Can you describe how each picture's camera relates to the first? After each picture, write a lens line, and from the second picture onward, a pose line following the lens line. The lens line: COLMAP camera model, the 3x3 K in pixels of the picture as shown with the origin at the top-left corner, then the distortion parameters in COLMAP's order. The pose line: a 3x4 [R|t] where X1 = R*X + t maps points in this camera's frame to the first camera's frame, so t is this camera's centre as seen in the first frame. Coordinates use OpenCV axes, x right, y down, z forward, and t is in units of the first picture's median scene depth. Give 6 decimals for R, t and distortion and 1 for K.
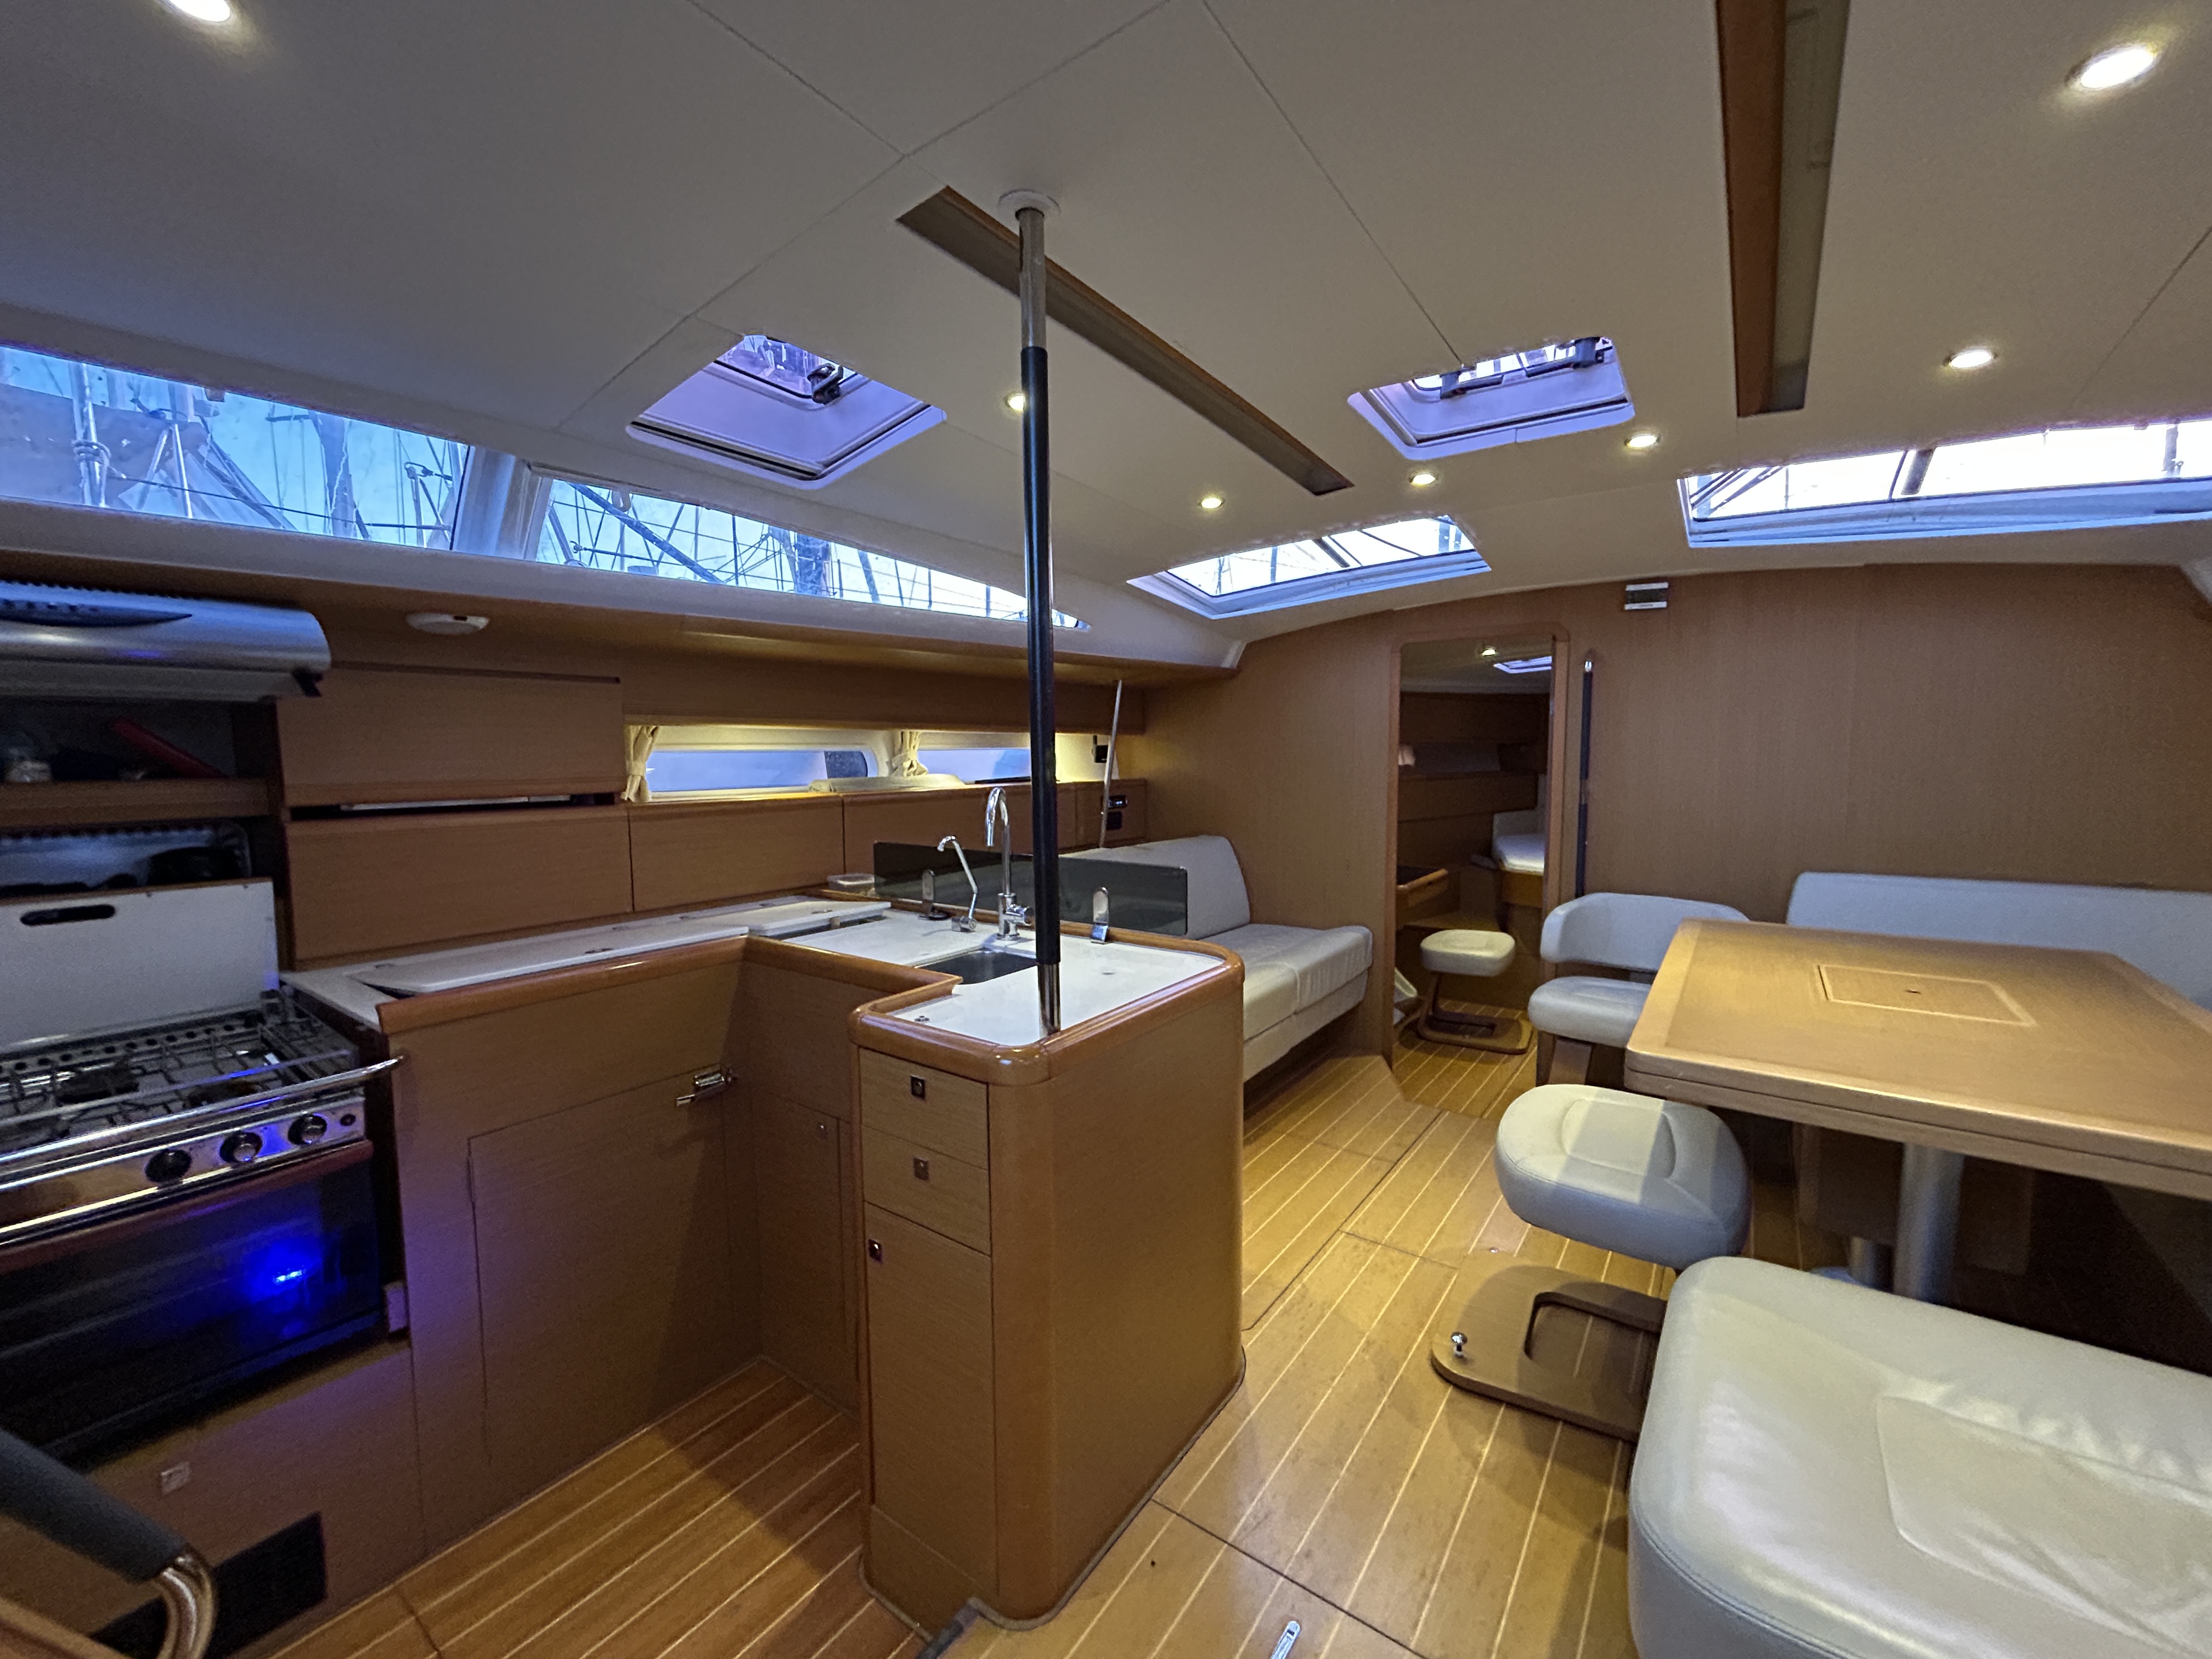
lens RADIAL K [[906.5, 0, 1102.8], [0, 906.5, 839.0], [0, 0, 1]] dist [0.015425, -0.004594]
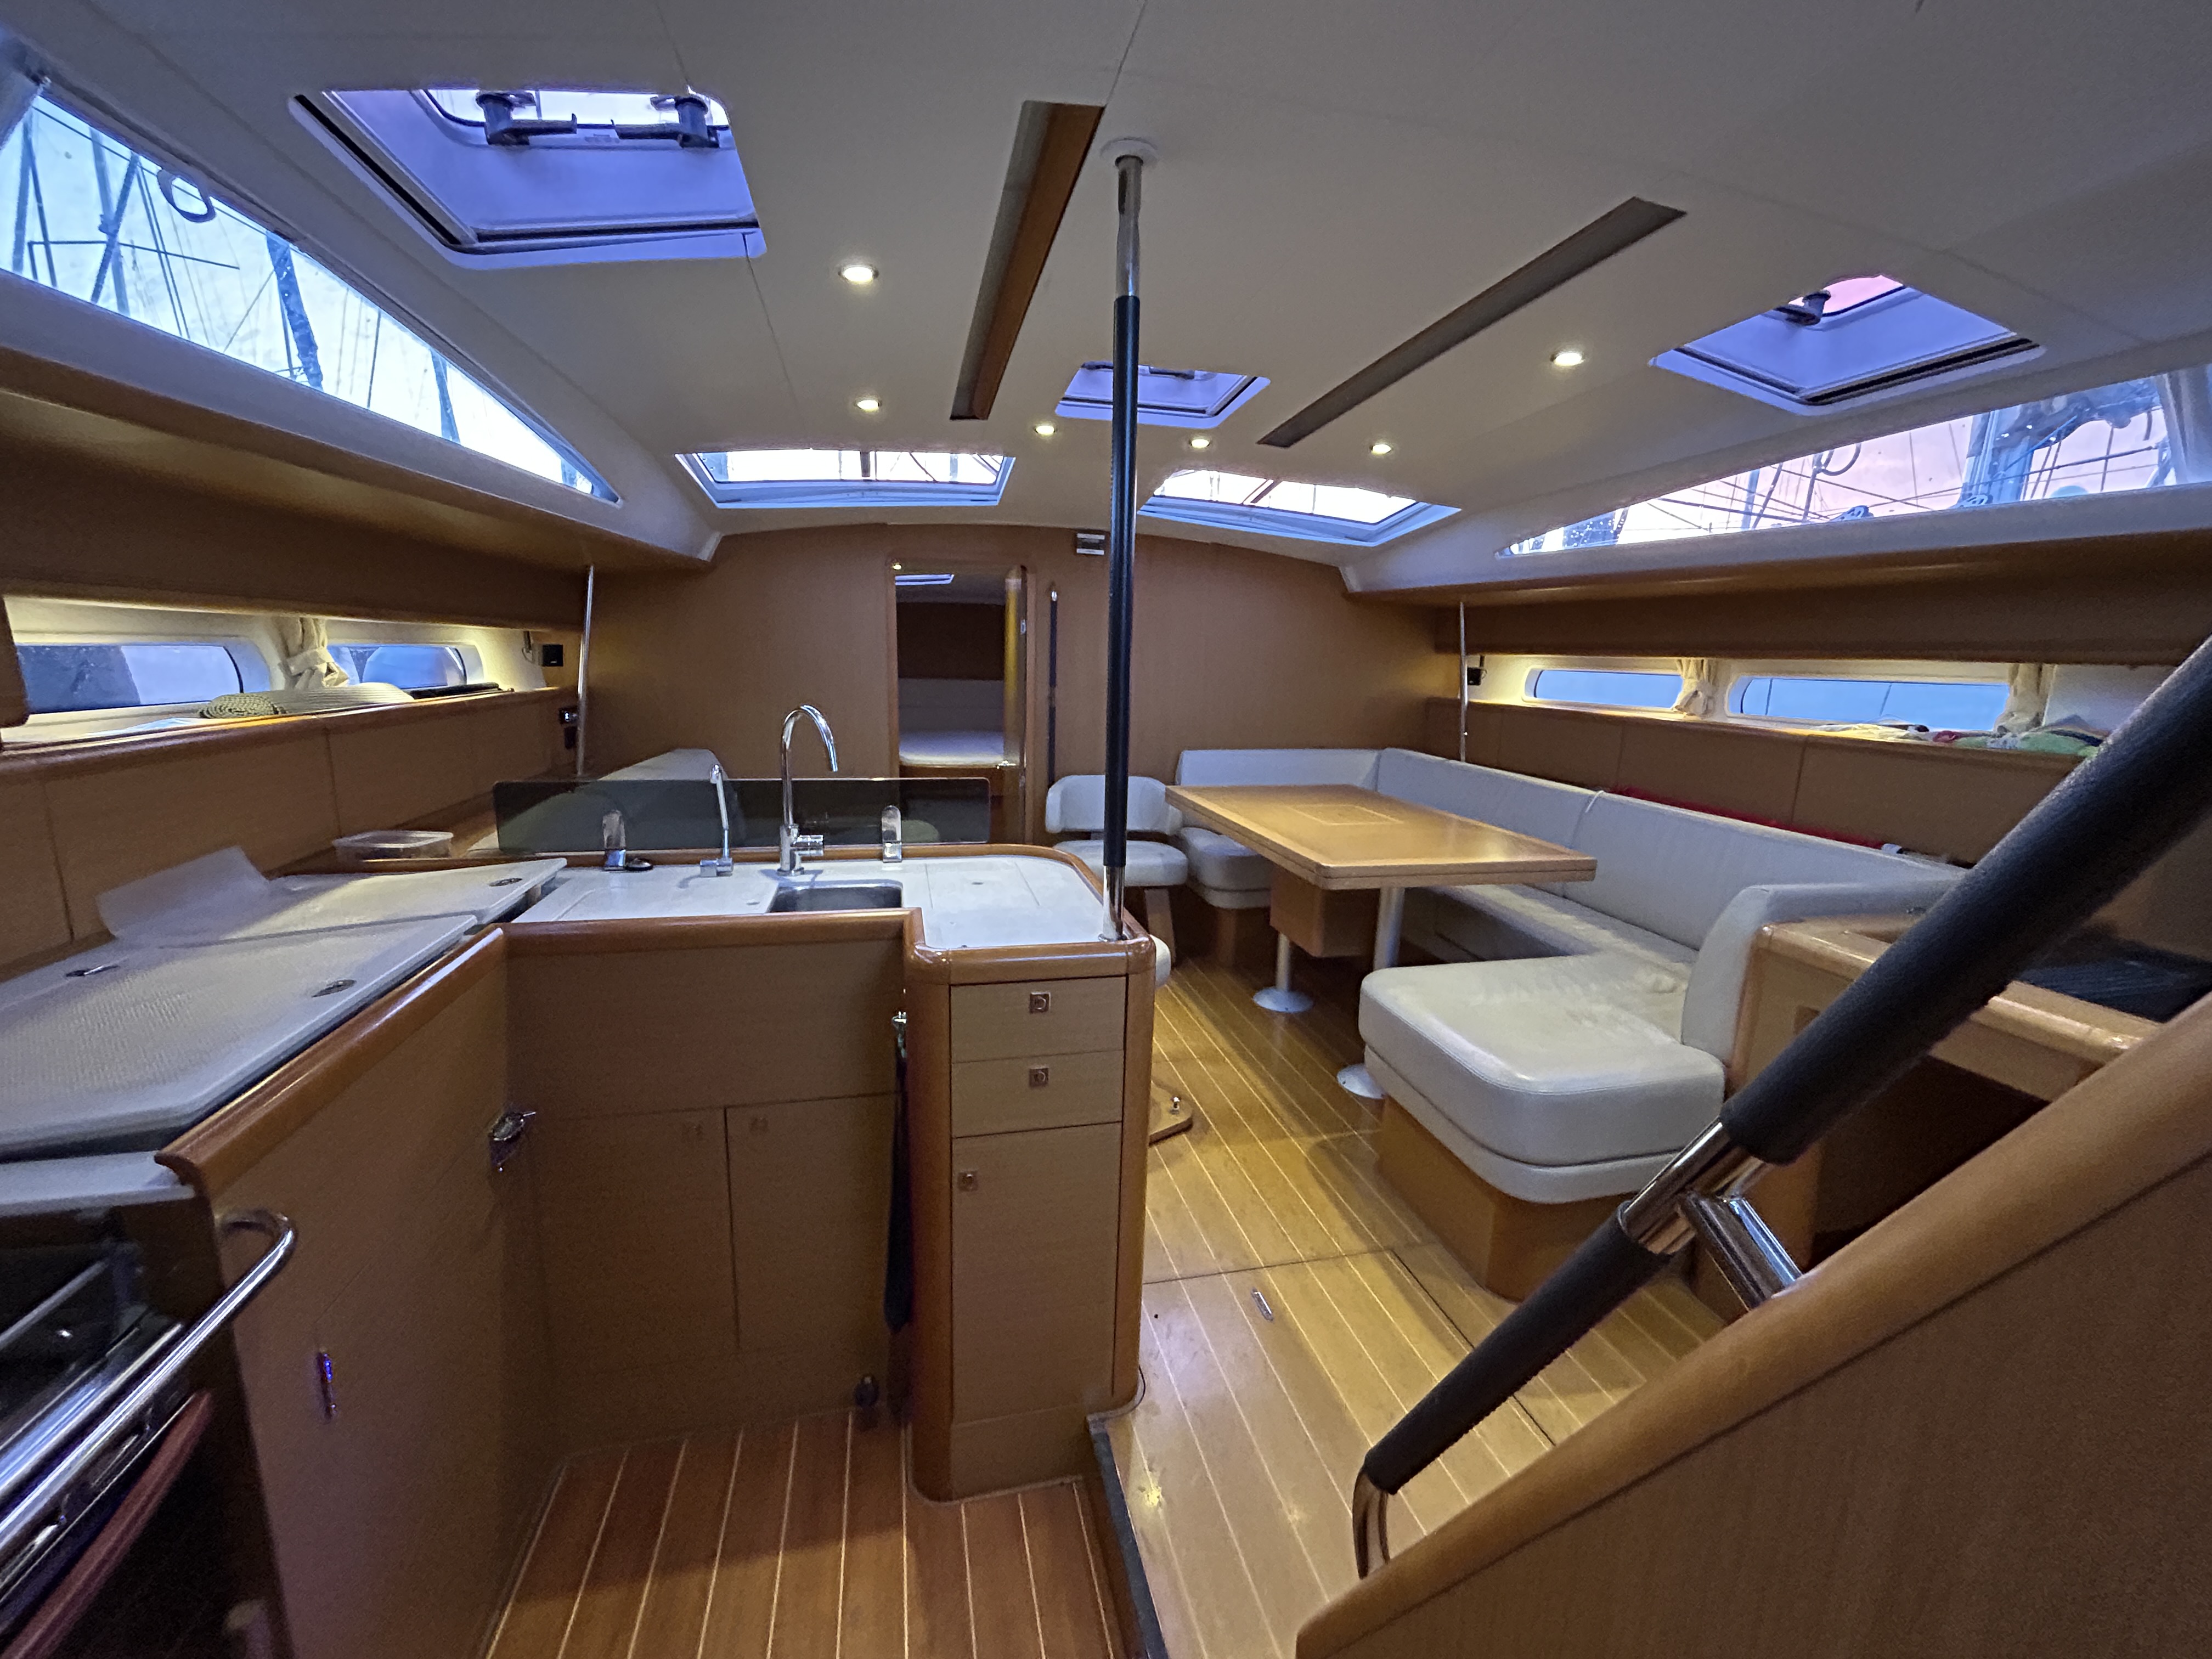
lens RADIAL K [[906.5, 0, 1102.8], [0, 906.5, 839.0], [0, 0, 1]] dist [0.015425, -0.004594]
pose [[0.650627, -0.132777, 0.747700, -0.520029], [0.048589, 0.989857, 0.133498, -0.028270], [-0.757842, -0.050527, 0.650479, 0.156265]]
